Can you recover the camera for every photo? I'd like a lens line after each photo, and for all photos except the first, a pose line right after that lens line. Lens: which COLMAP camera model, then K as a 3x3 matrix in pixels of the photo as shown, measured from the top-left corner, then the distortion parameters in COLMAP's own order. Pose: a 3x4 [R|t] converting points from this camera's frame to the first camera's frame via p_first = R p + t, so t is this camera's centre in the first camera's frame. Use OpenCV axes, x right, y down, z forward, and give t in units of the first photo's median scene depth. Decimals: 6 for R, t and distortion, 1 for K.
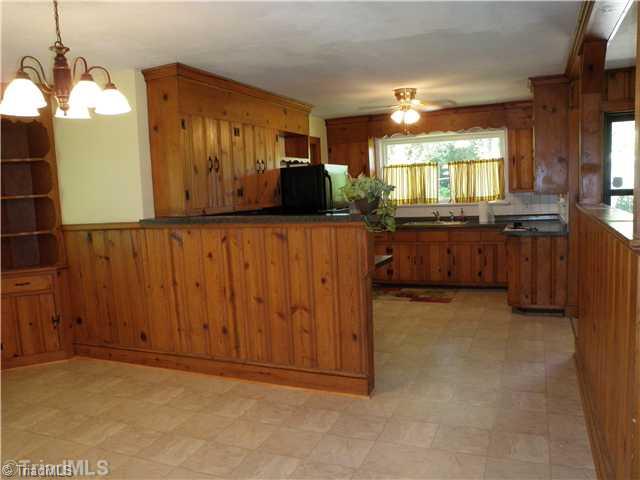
lens RADIAL K [[514.5, 0, 317.6], [0, 514.5, 239.6], [0, 0, 1]] dist [-0.149775, 0.146357]
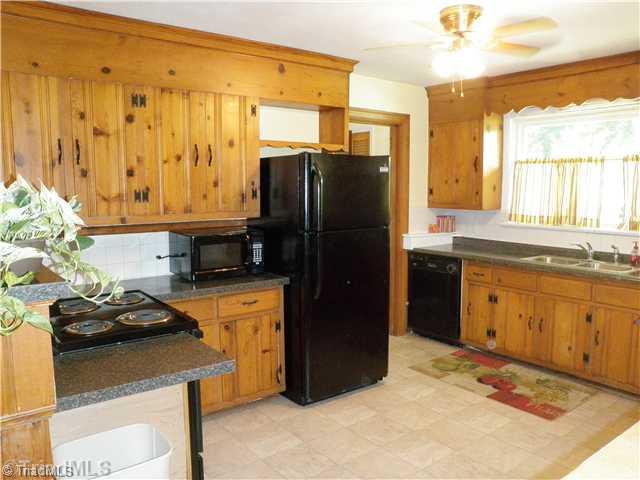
lens RADIAL K [[514.5, 0, 317.6], [0, 514.5, 239.6], [0, 0, 1]] dist [-0.149775, 0.146357]
pose [[0.875557, 0.099921, -0.472669, 0.241301], [-0.088748, 0.994994, 0.045946, -0.059361], [0.474894, 0.001720, 0.880041, 0.379798]]
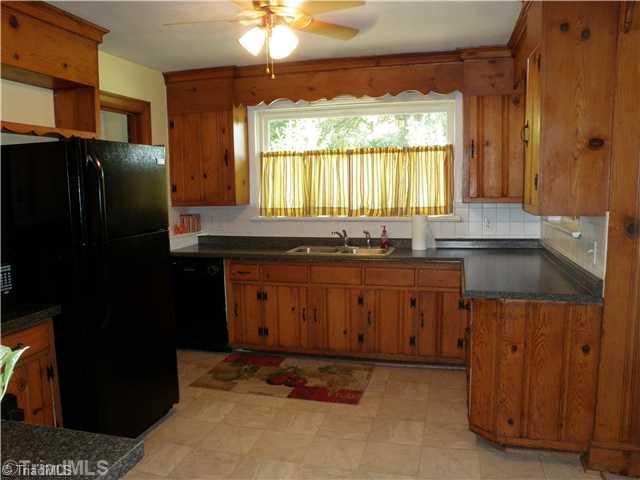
lens RADIAL K [[514.5, 0, 317.6], [0, 514.5, 239.6], [0, 0, 1]] dist [-0.149775, 0.146357]
pose [[0.988808, 0.013195, 0.148611, 0.117829], [-0.014801, 0.999843, 0.009704, -0.051416], [-0.148459, -0.011795, 0.988848, 0.418100]]
